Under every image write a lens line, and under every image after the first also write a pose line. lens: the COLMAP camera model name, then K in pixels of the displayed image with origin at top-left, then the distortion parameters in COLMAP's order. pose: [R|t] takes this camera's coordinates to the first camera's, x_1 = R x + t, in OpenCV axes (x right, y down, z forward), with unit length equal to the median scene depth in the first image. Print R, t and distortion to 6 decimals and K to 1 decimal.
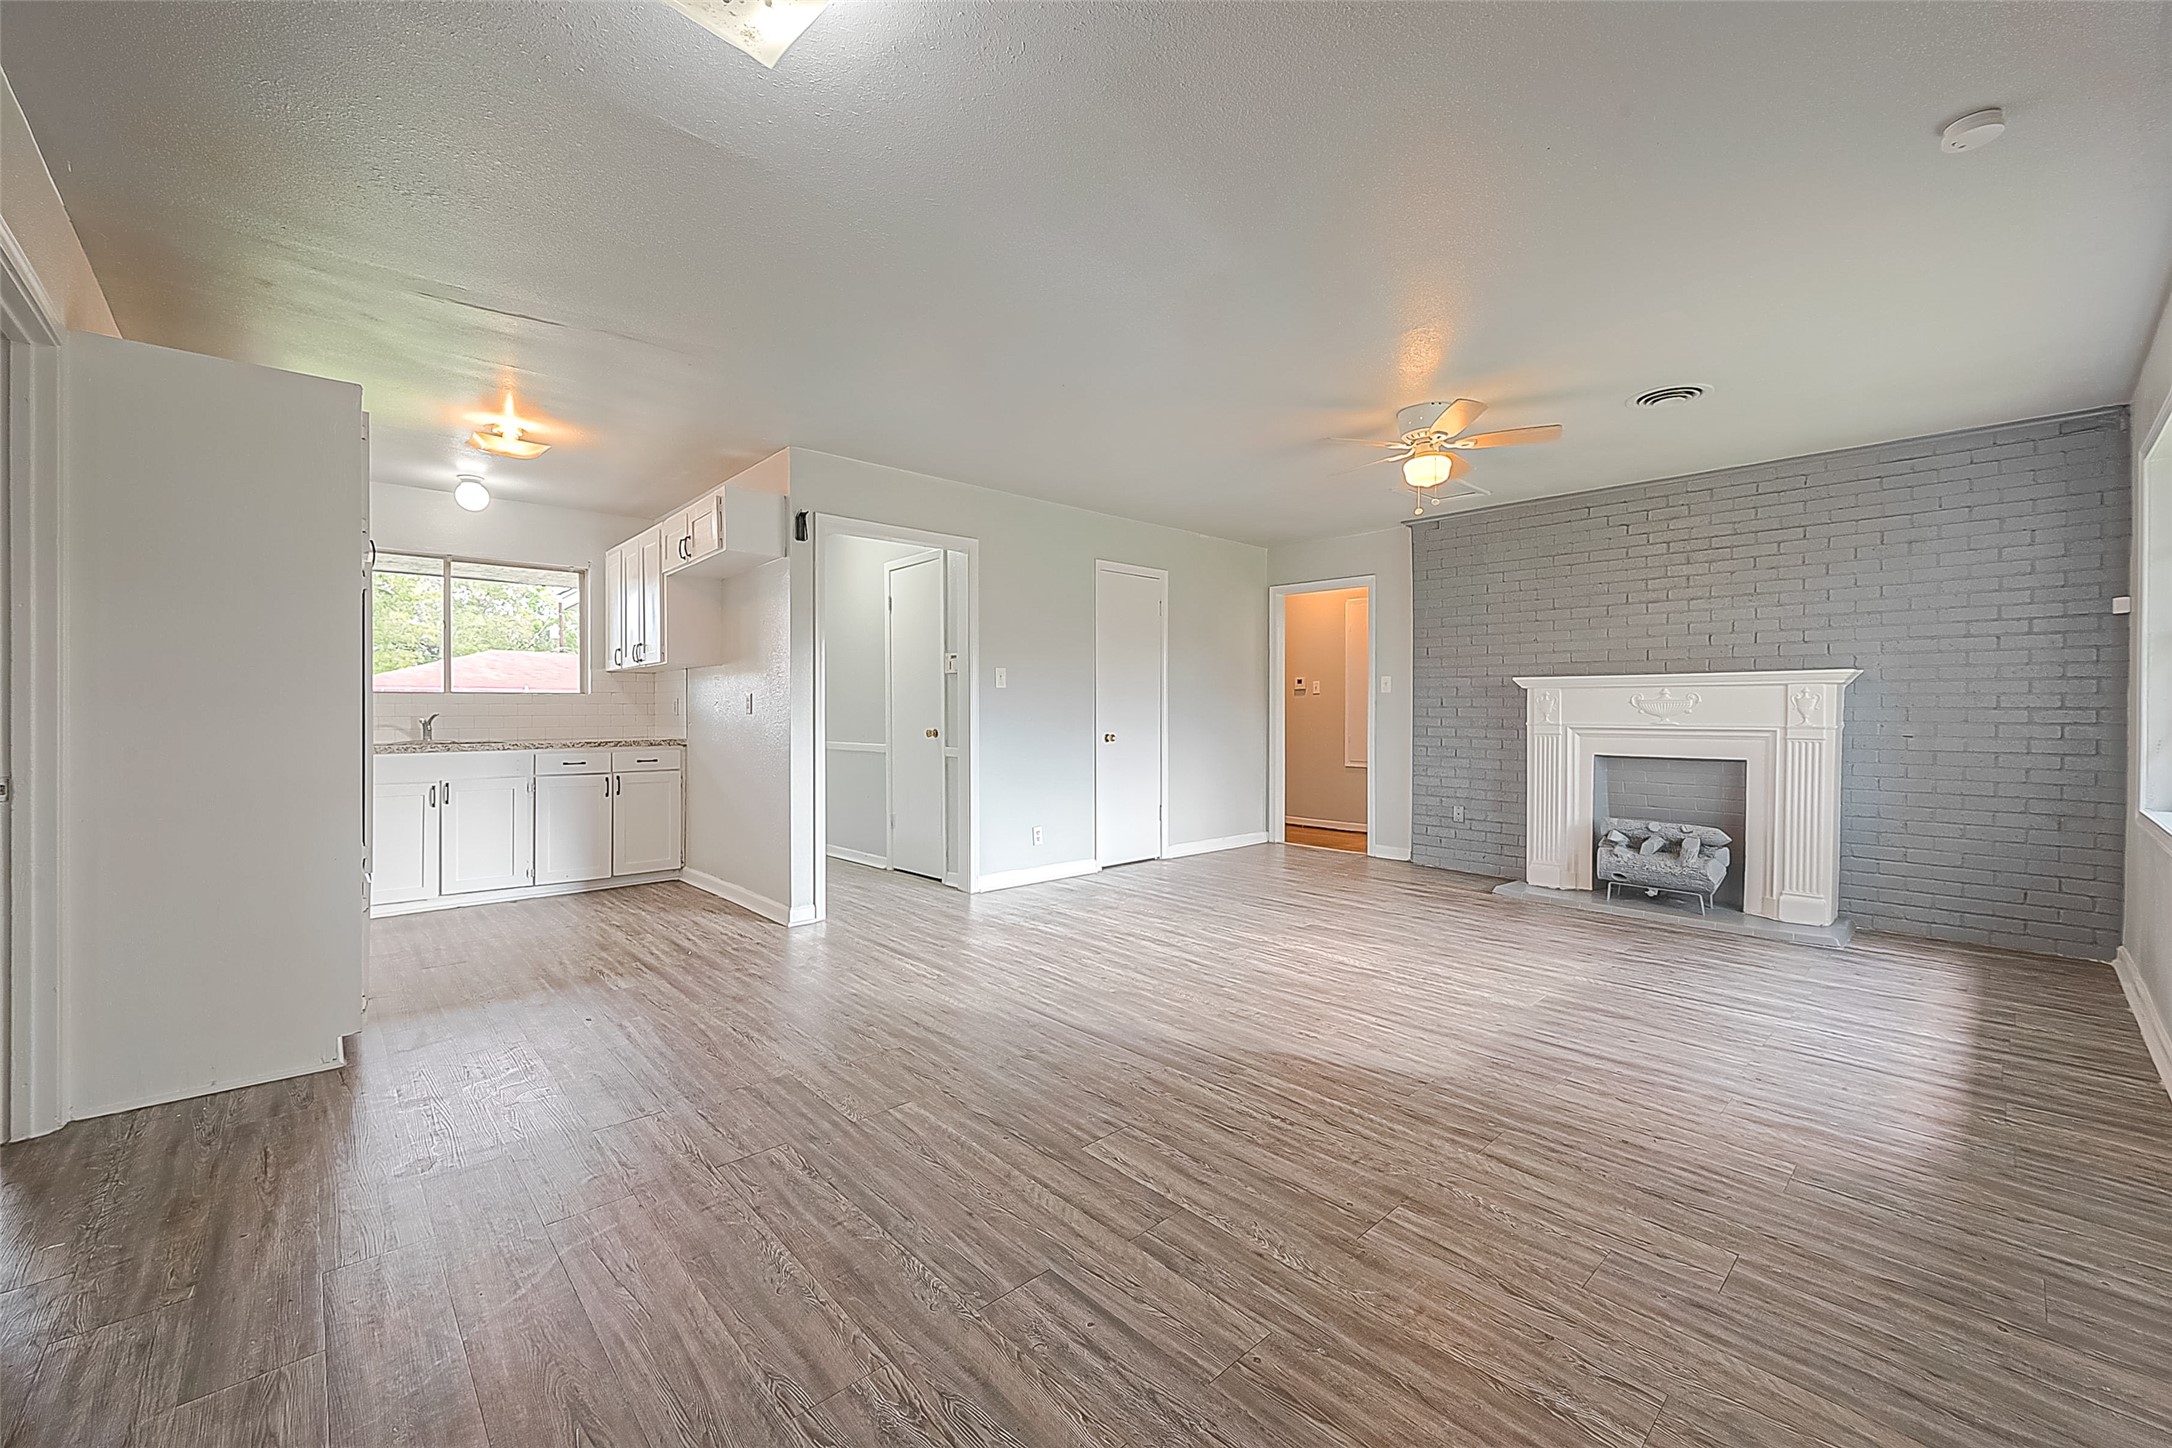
lens RADIAL K [[860.2, 0, 1087.8], [0, 860.2, 717.7], [0, 0, 1]] dist [-0.000621, 0.000219]
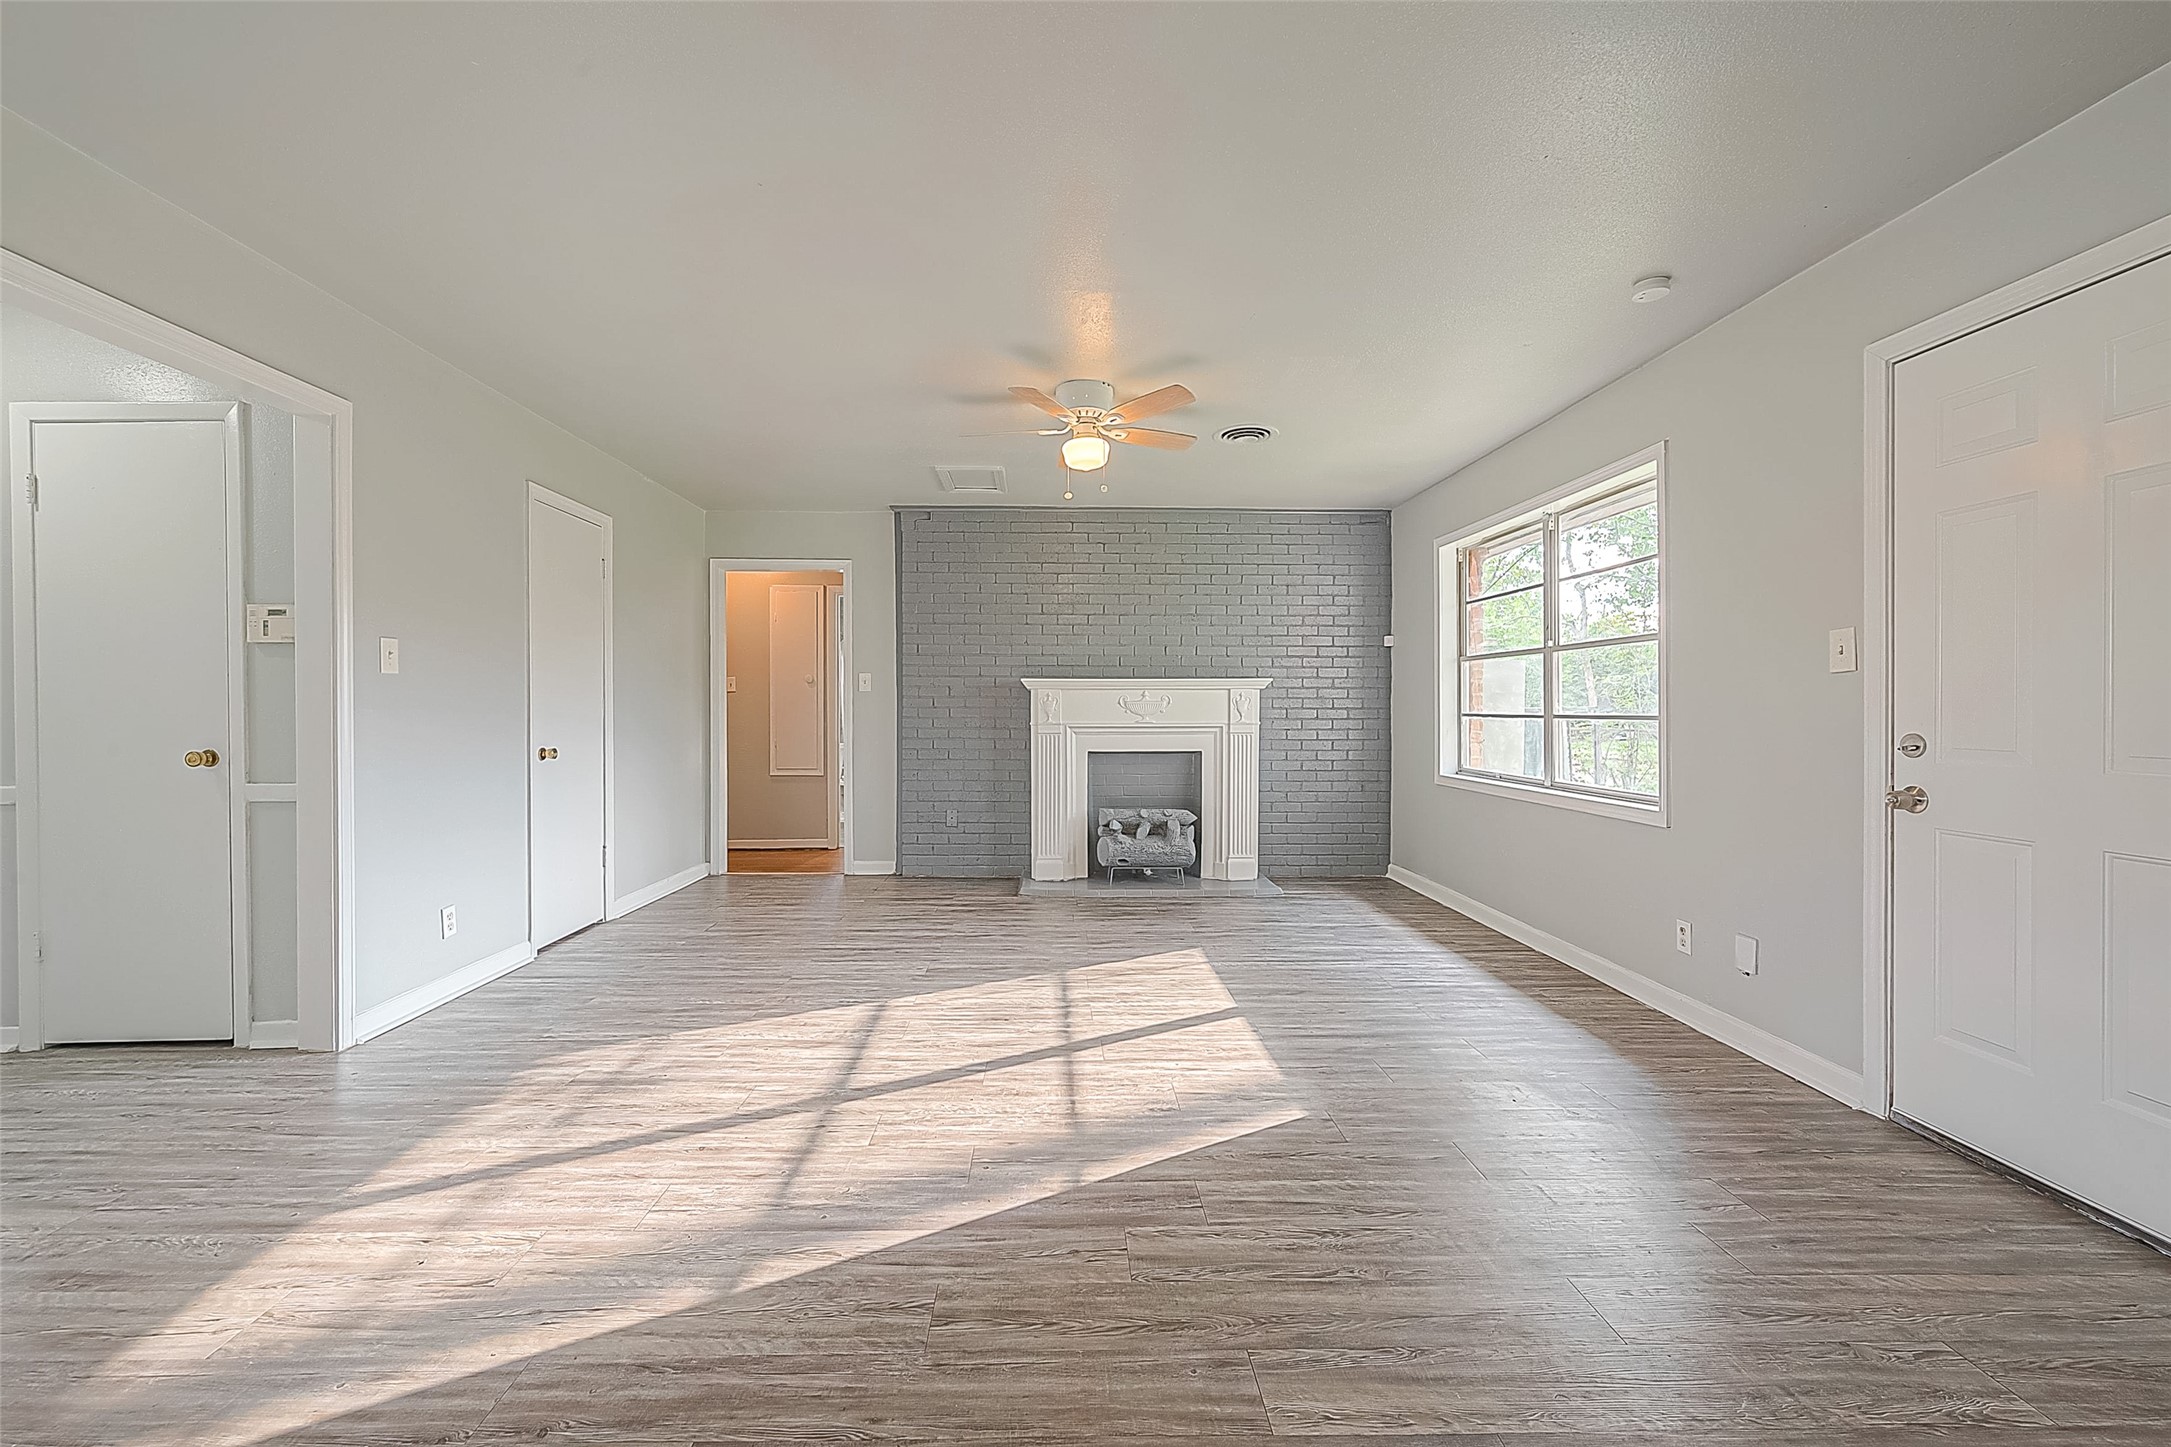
lens RADIAL K [[863.4, 0, 1066.0], [0, 863.4, 710.1], [0, 0, 1]] dist [-0.000268, 0.000227]
pose [[0.665926, -0.002301, 0.746014, -0.256049], [0.008850, 0.999949, -0.004816, -0.004312], [-0.745965, 0.009809, 0.665913, 0.319436]]
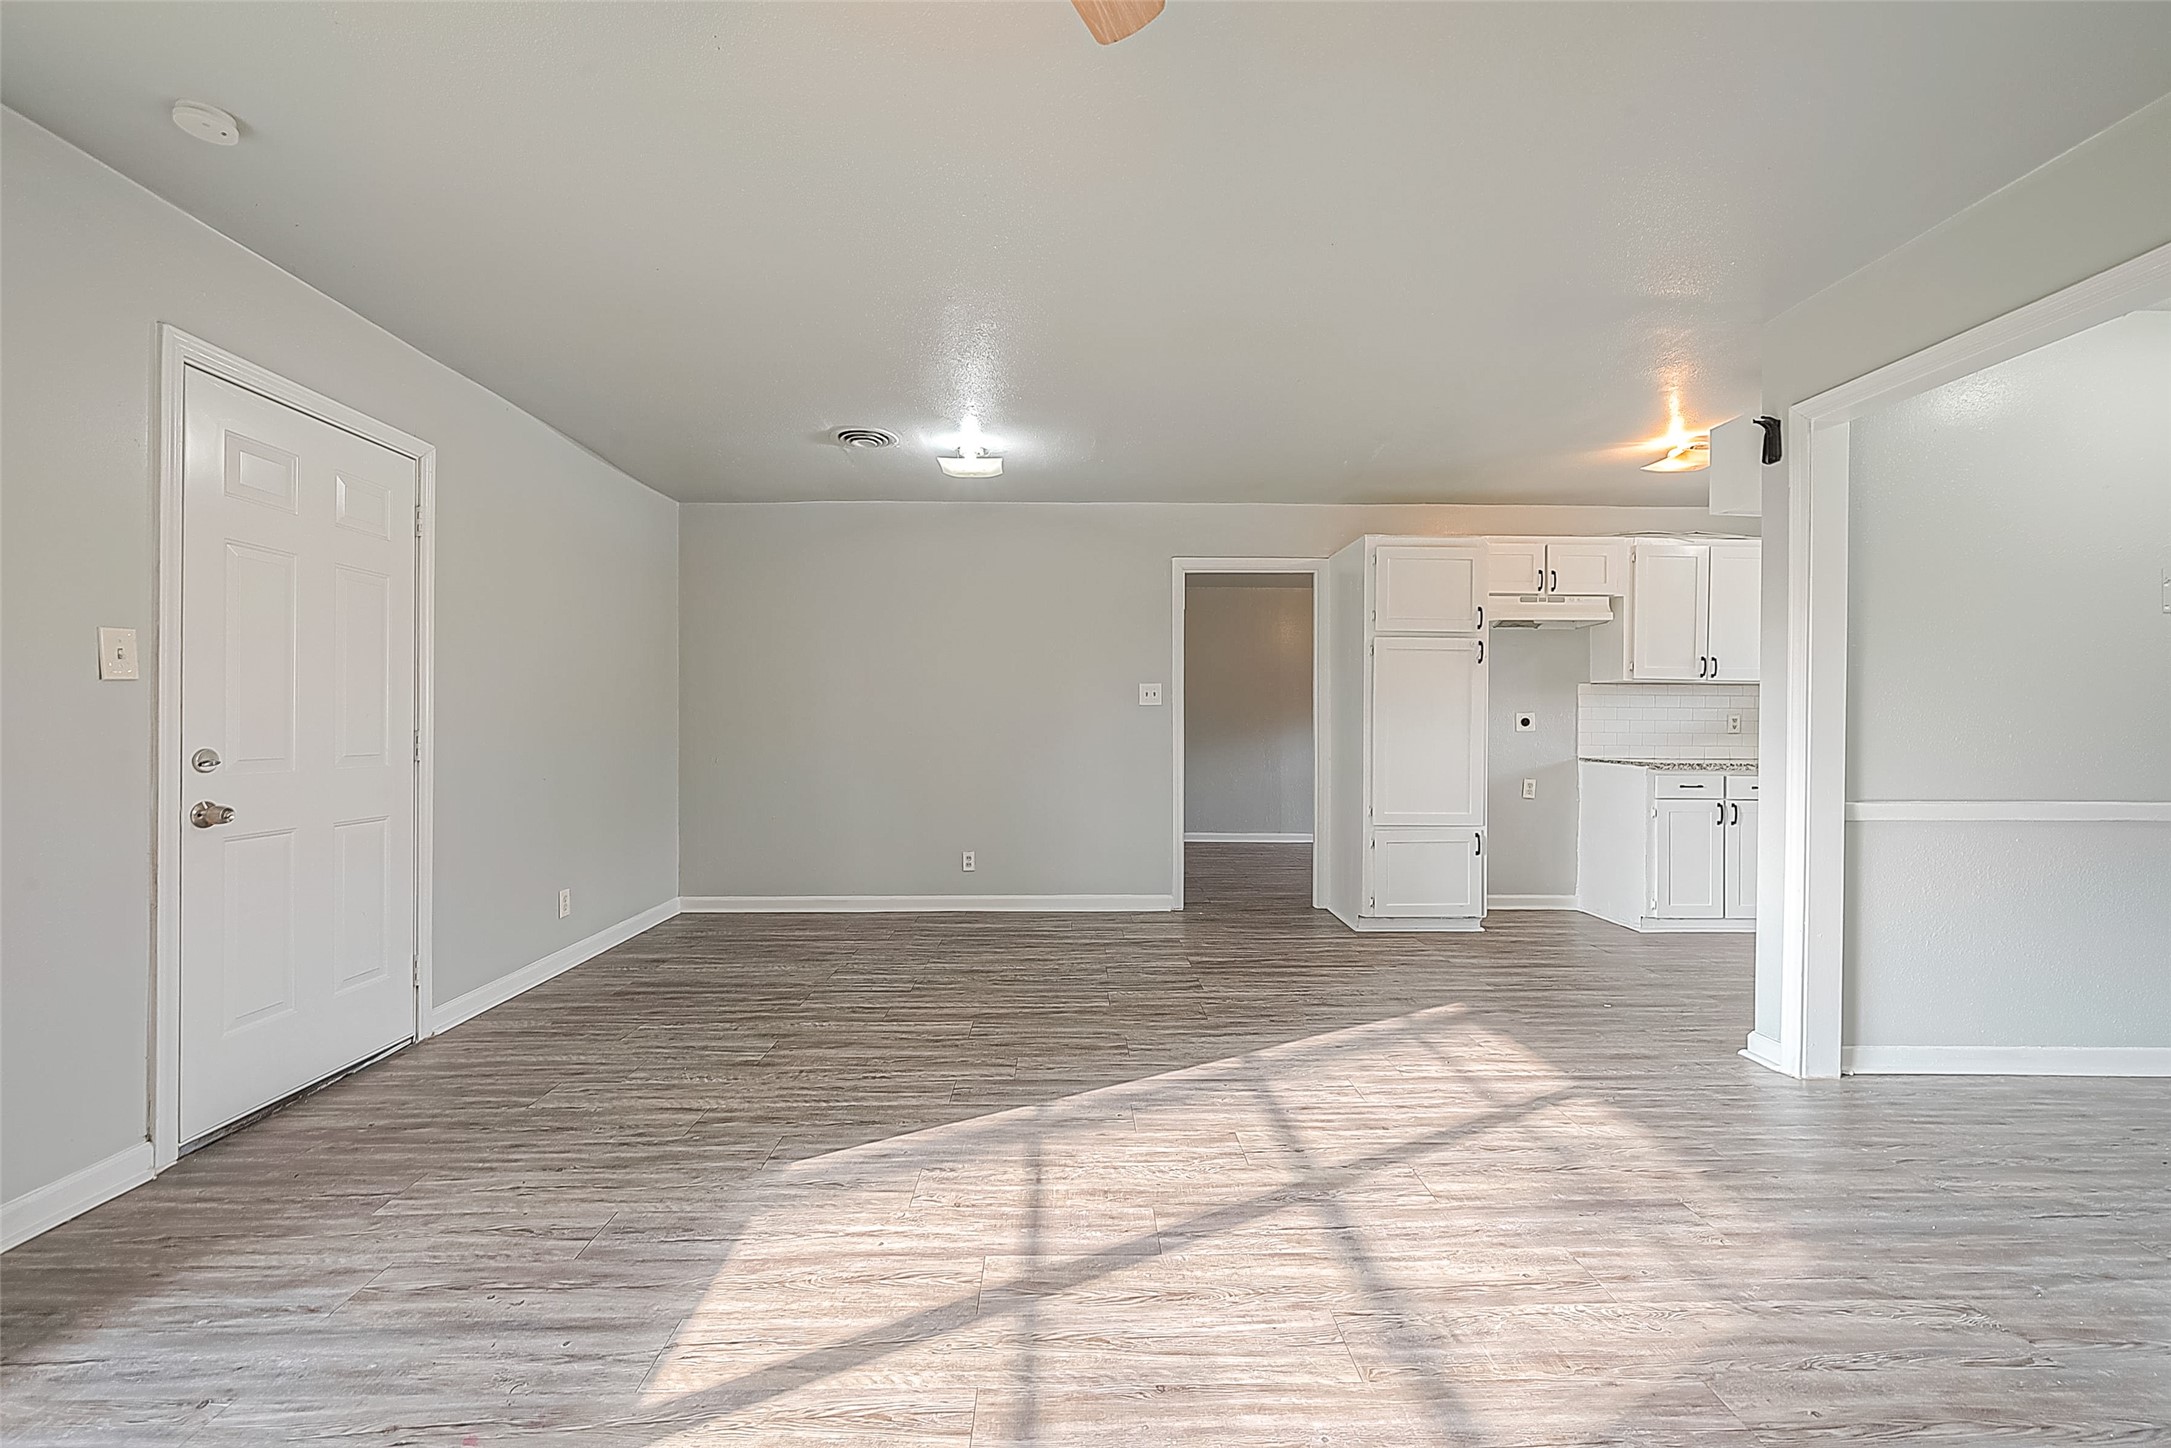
lens RADIAL K [[859.8, 0, 1087.3], [0, 859.8, 717.7], [0, 0, 1]] dist [-0.000621, 0.000219]
pose [[-0.659441, -0.007431, -0.751720, 0.449755], [-0.009254, 0.999956, -0.001767, -0.010674], [0.751699, 0.005792, -0.659481, 0.972215]]
